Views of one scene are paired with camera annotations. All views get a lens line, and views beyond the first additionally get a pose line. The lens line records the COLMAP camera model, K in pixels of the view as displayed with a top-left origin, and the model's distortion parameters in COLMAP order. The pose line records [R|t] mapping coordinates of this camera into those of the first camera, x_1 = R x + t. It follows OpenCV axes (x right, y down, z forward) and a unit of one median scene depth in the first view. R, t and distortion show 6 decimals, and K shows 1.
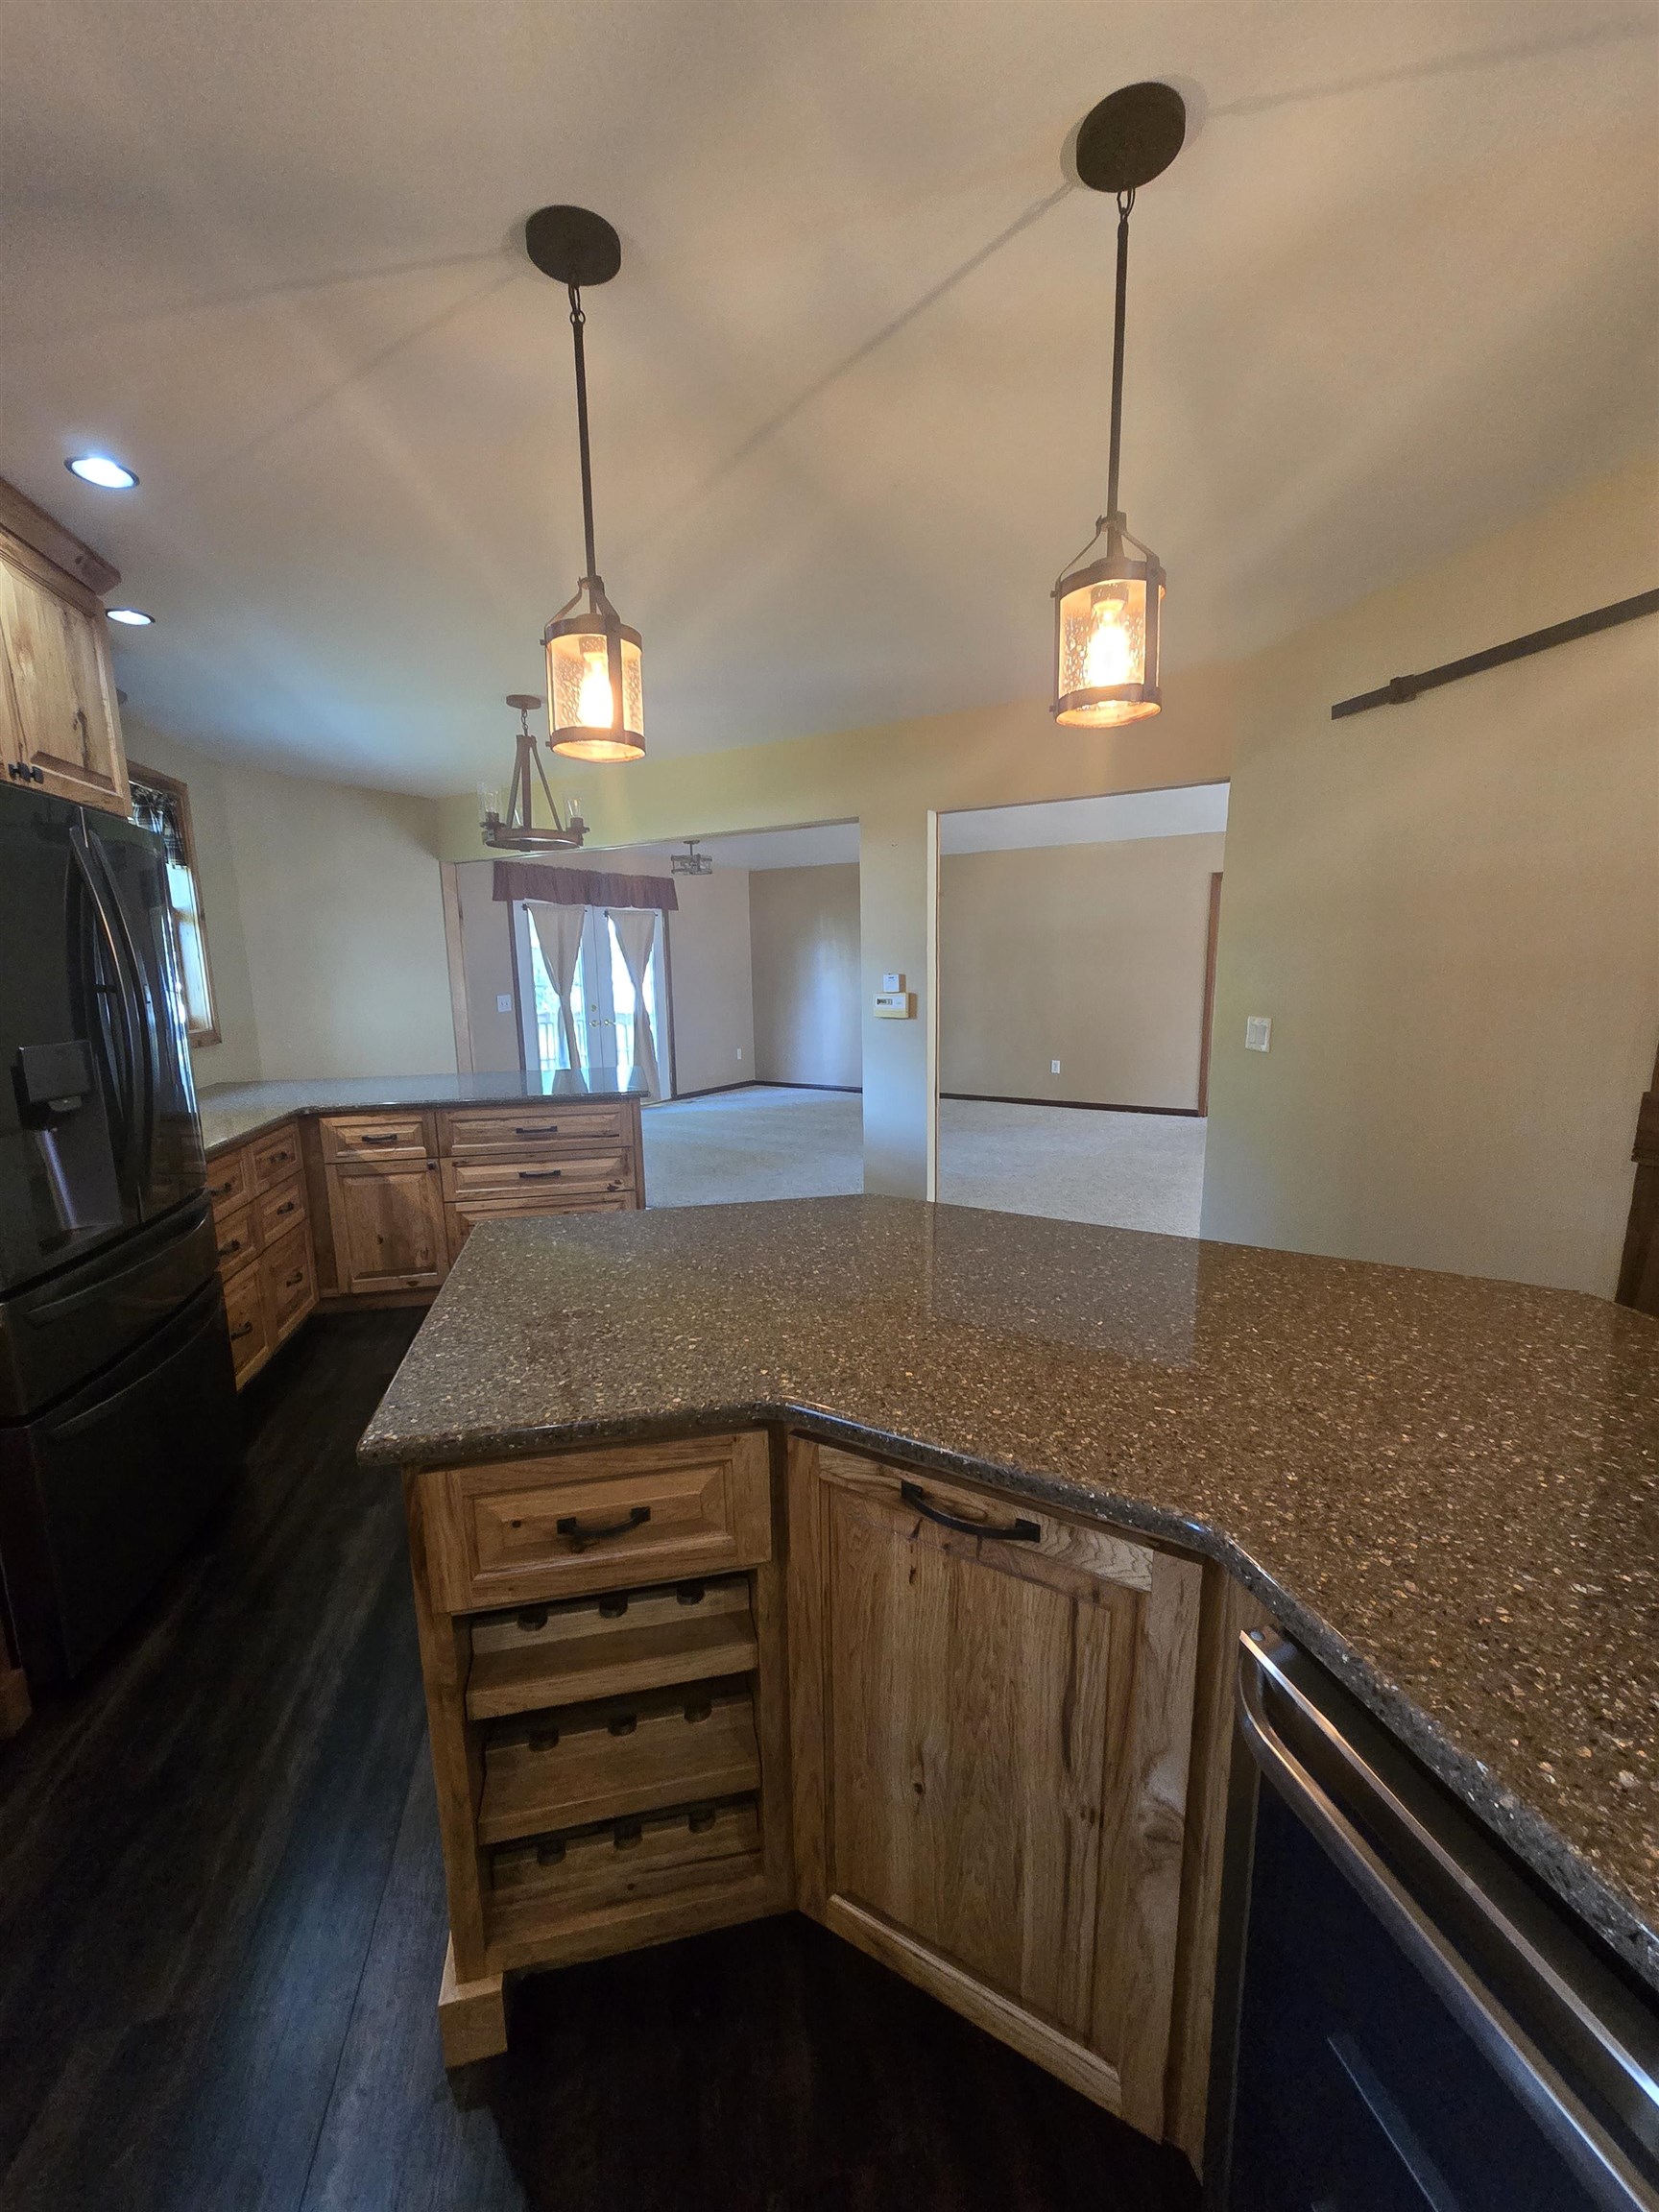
lens RADIAL K [[897.1, 0, 833.9], [0, 897.1, 1118.1], [0, 0, 1]] dist [0.009772, -0.015678]
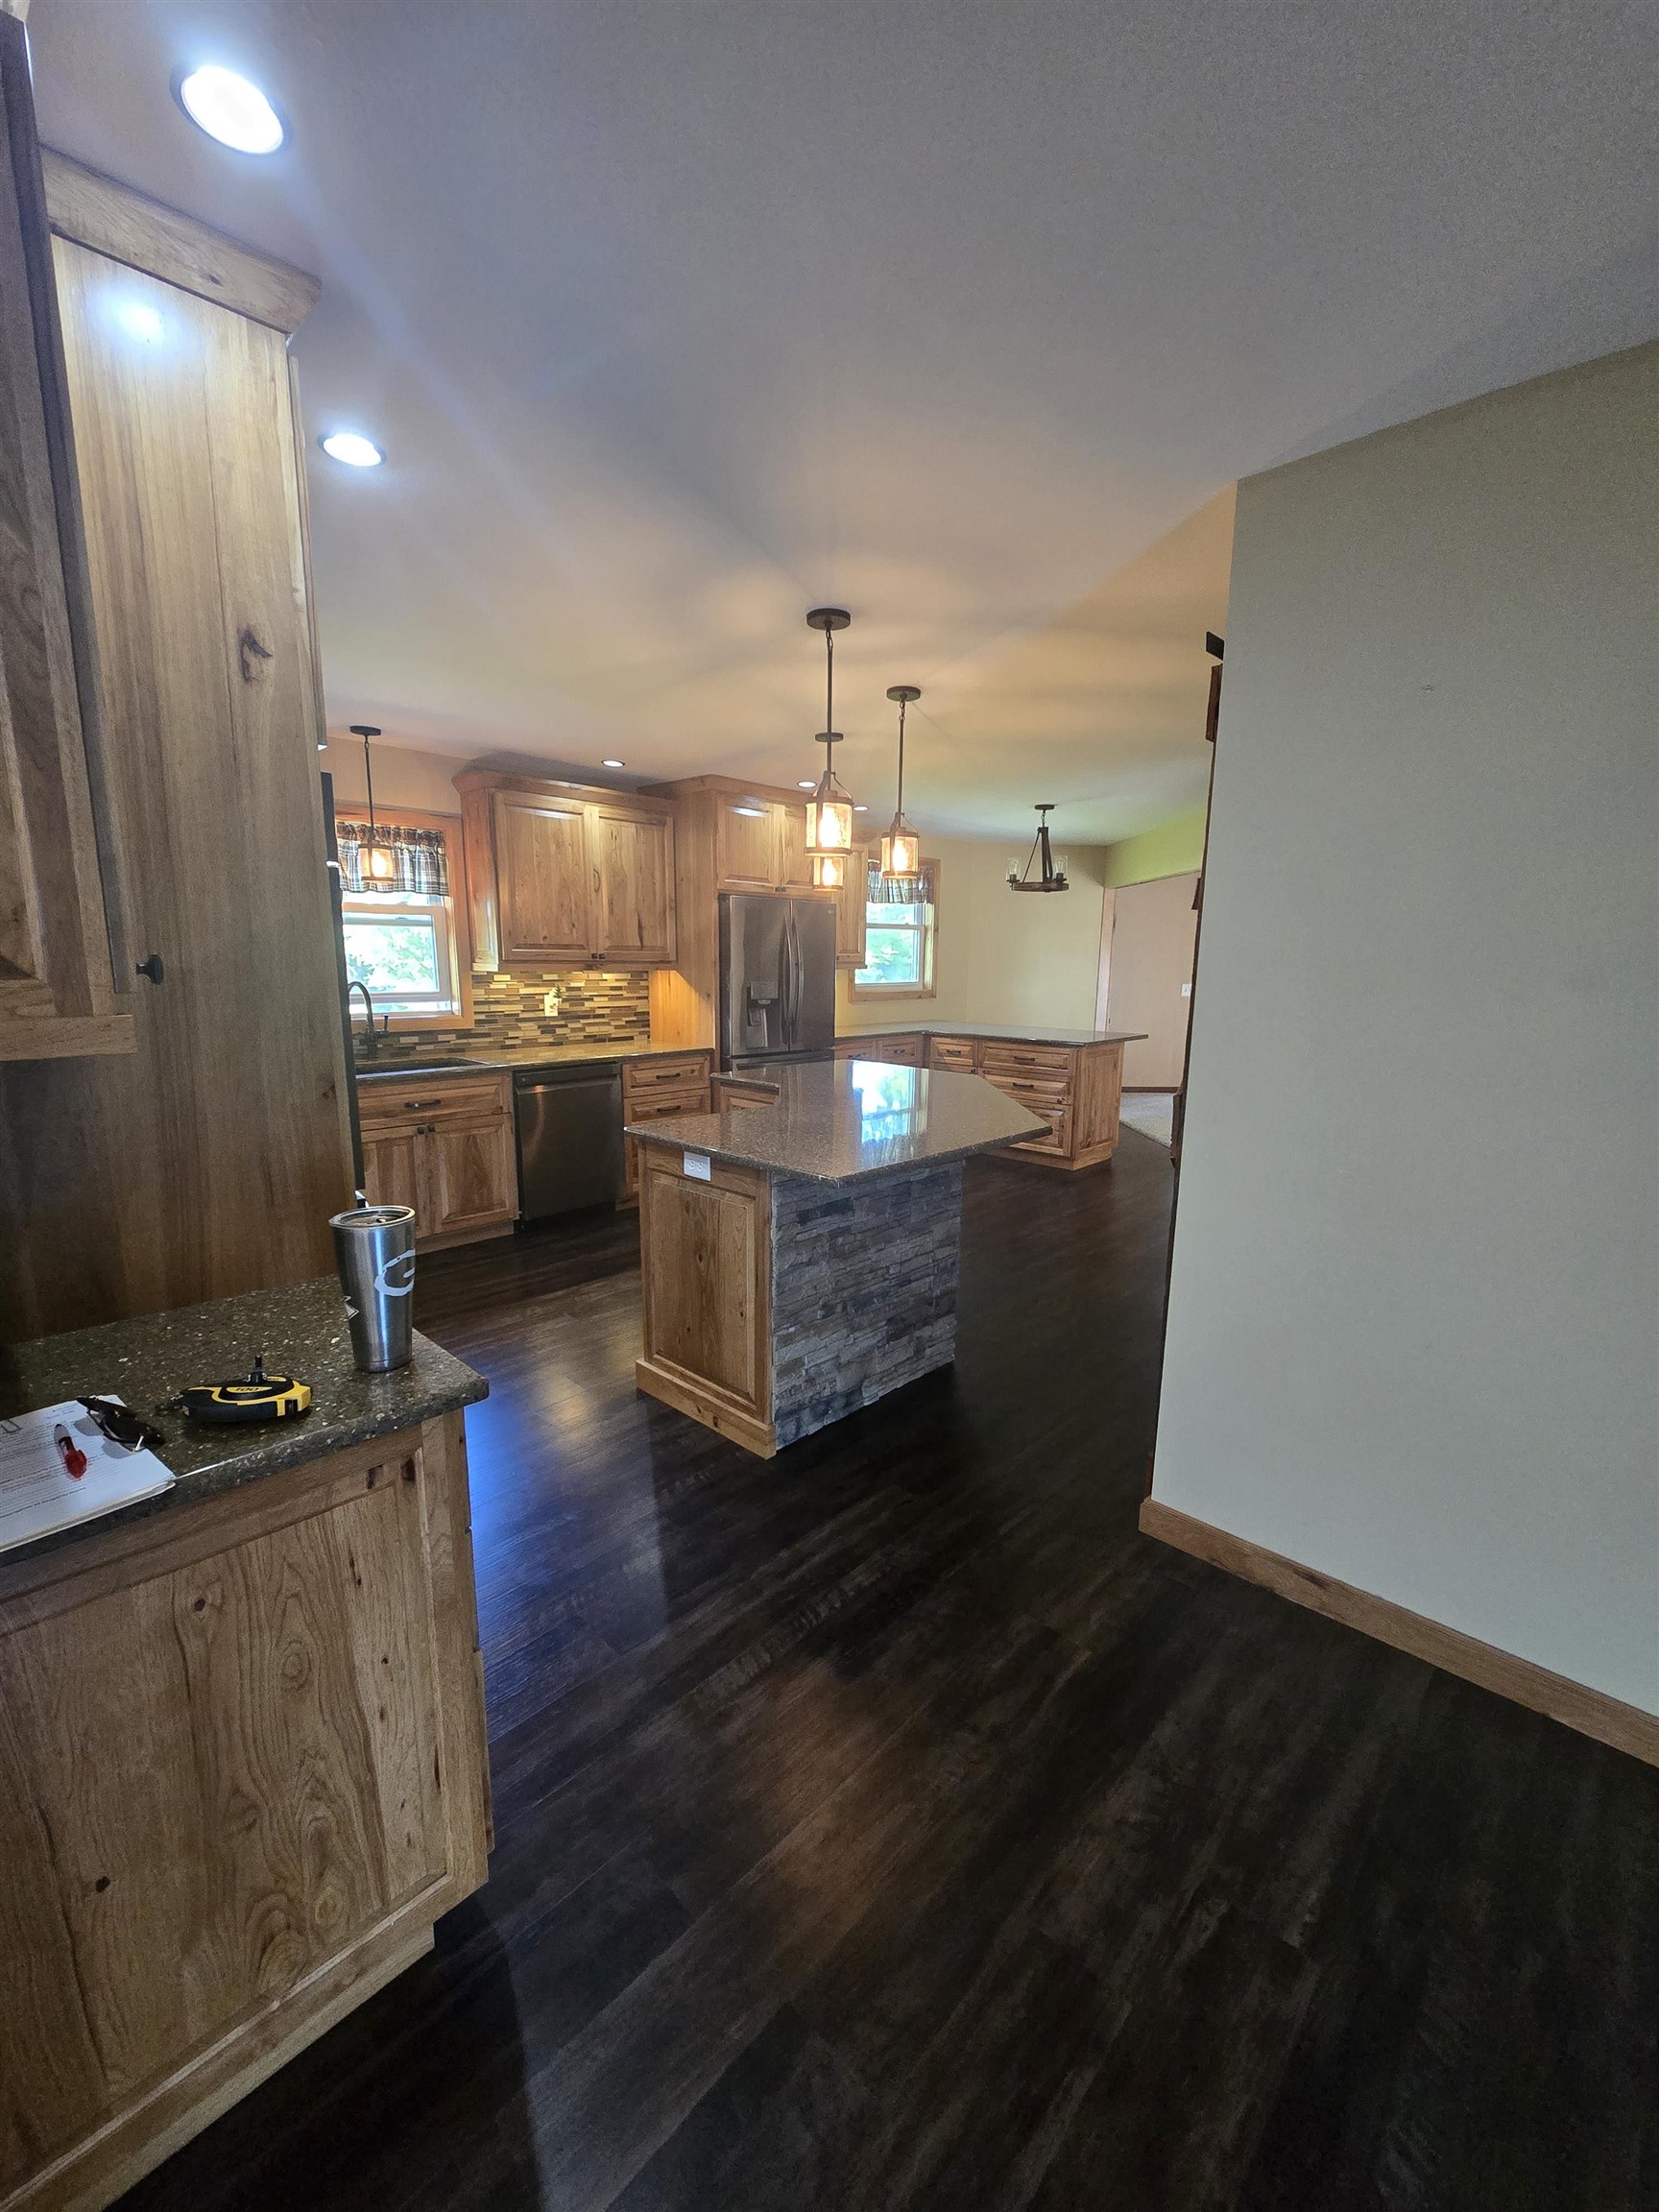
lens RADIAL K [[894.3, 0, 827.3], [0, 894.3, 1130.1], [0, 0, 1]] dist [-0.006904, -0.000166]
pose [[0.551113, 0.178984, -0.815009, 0.860730], [-0.159746, 0.981290, 0.107479, 0.023920], [0.818997, 0.070961, 0.569393, -0.247310]]
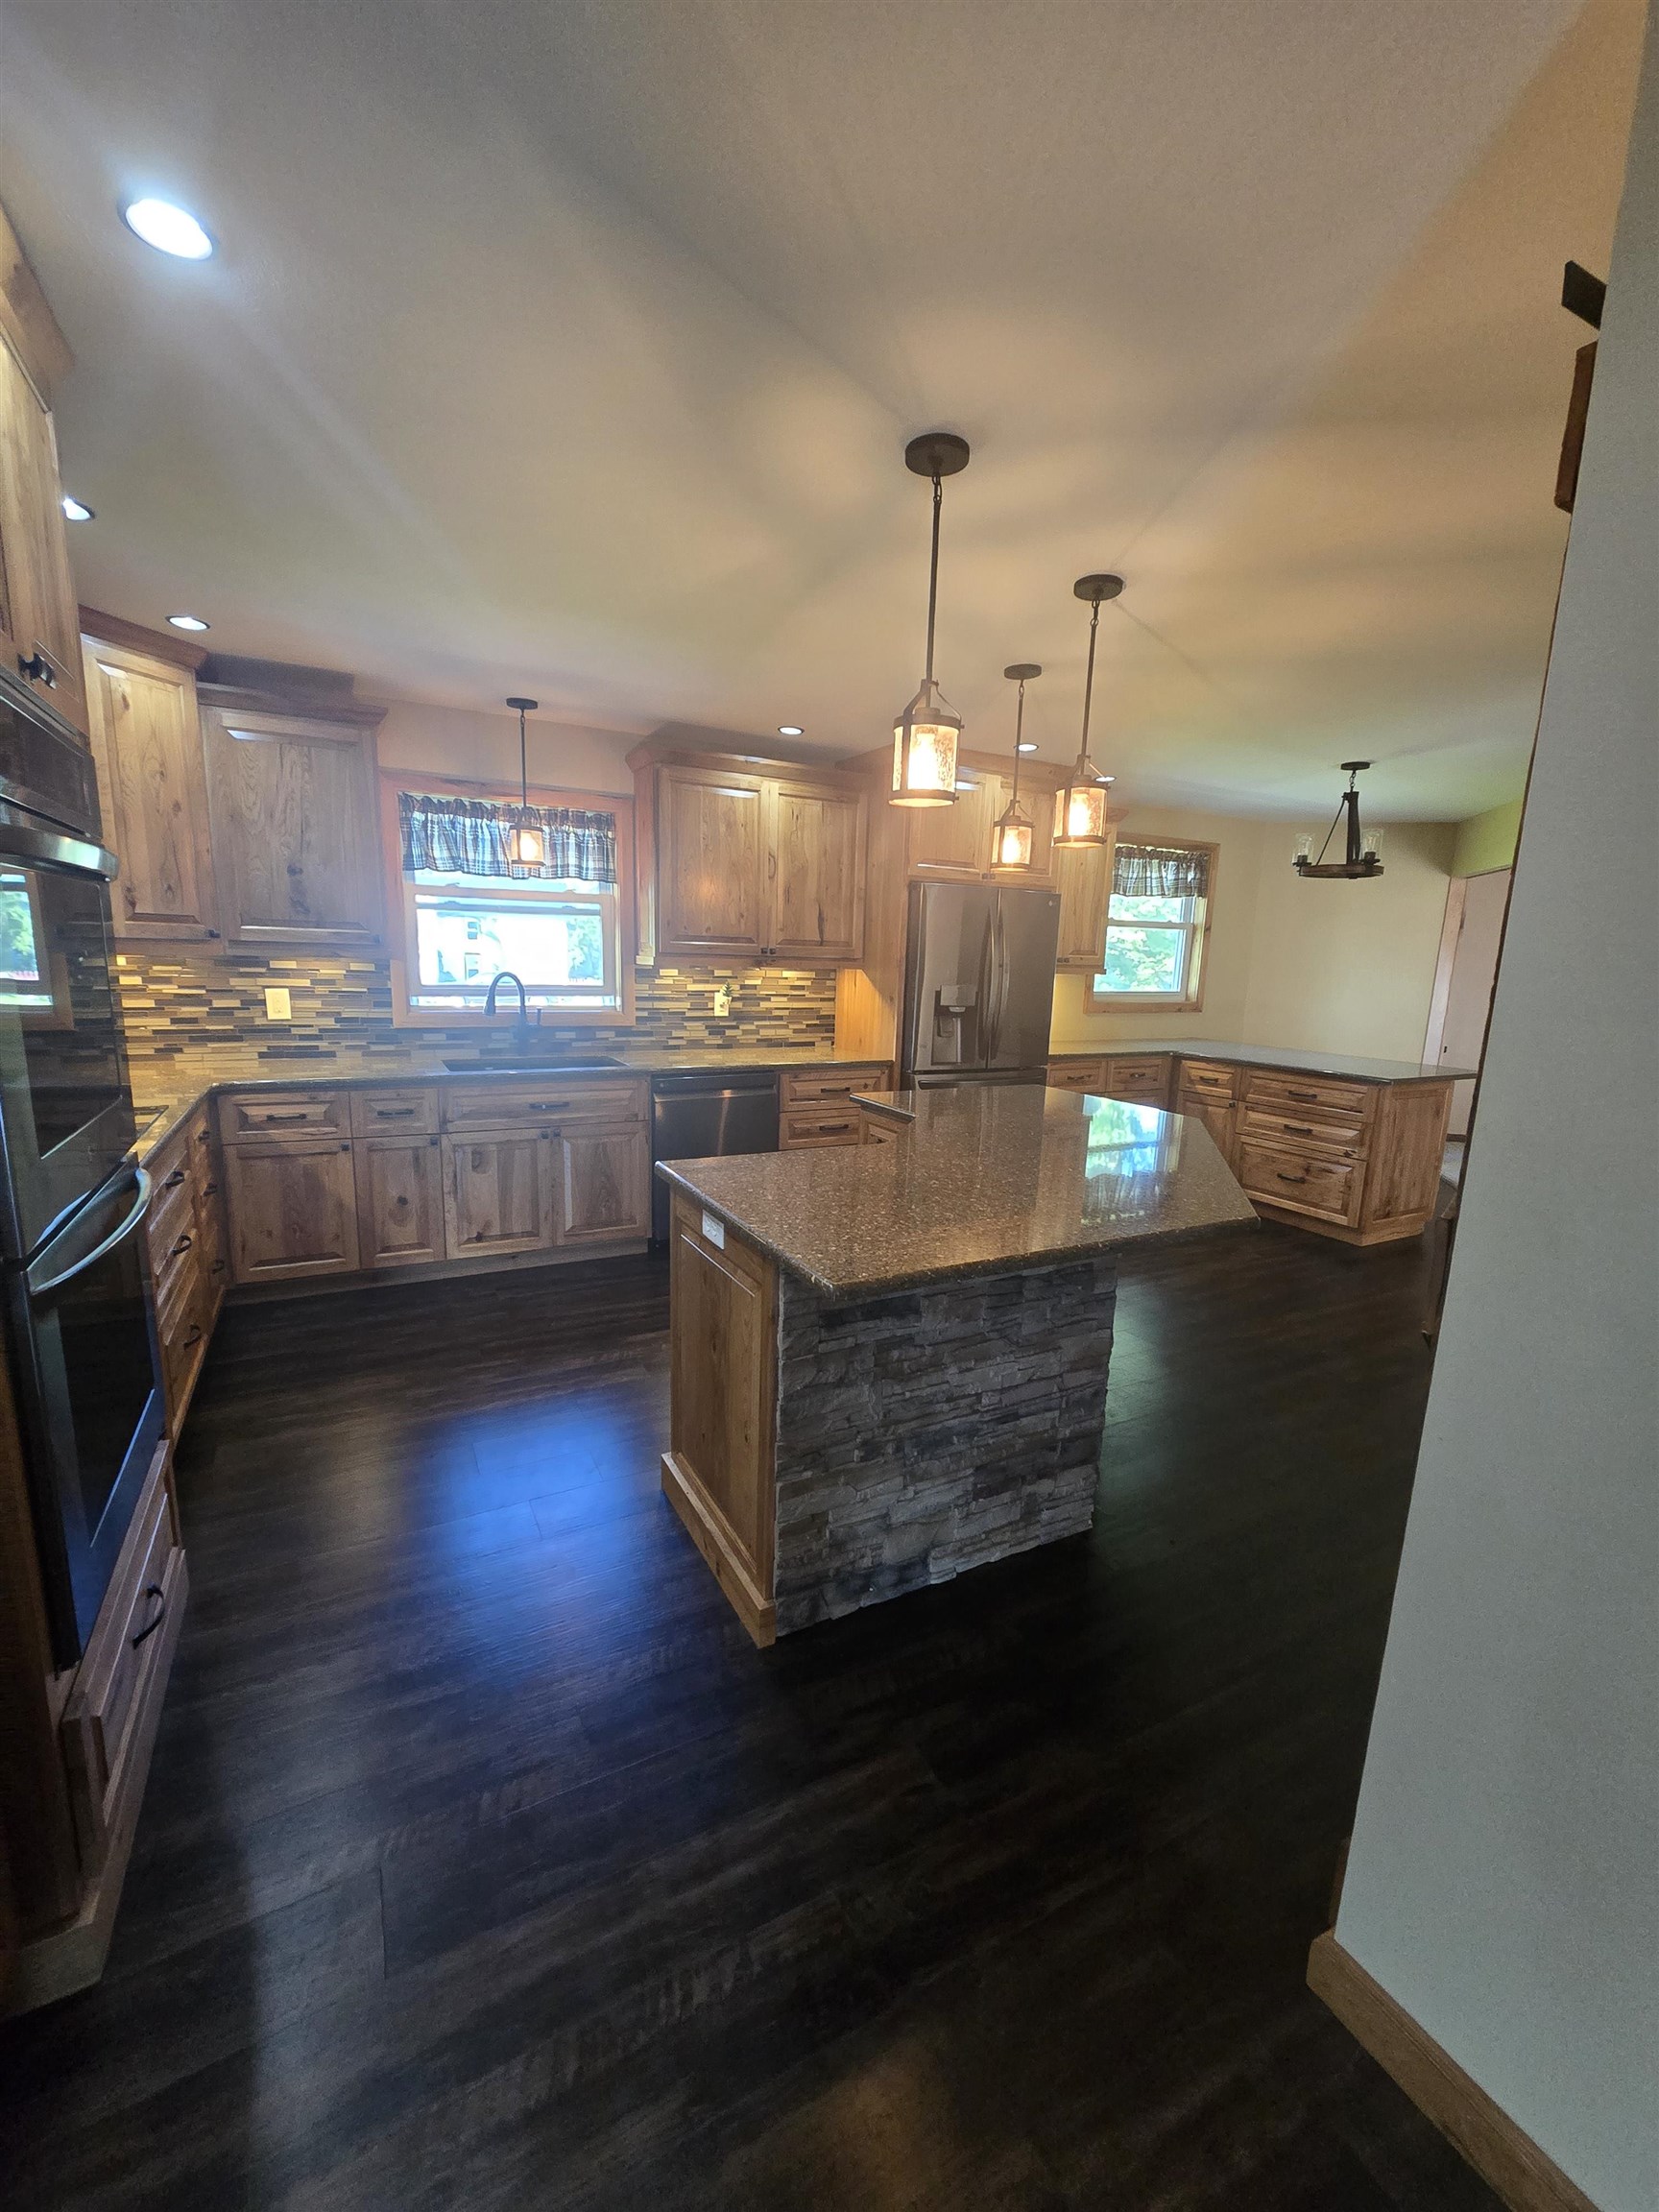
lens RADIAL K [[903.1, 0, 827.7], [0, 903.1, 1129.9], [0, 0, 1]] dist [-0.008687, 0.003786]
pose [[0.260550, 0.206060, -0.943214, 0.735853], [-0.196200, 0.967873, 0.157249, -0.007506], [0.945314, 0.144087, 0.292609, -0.022238]]
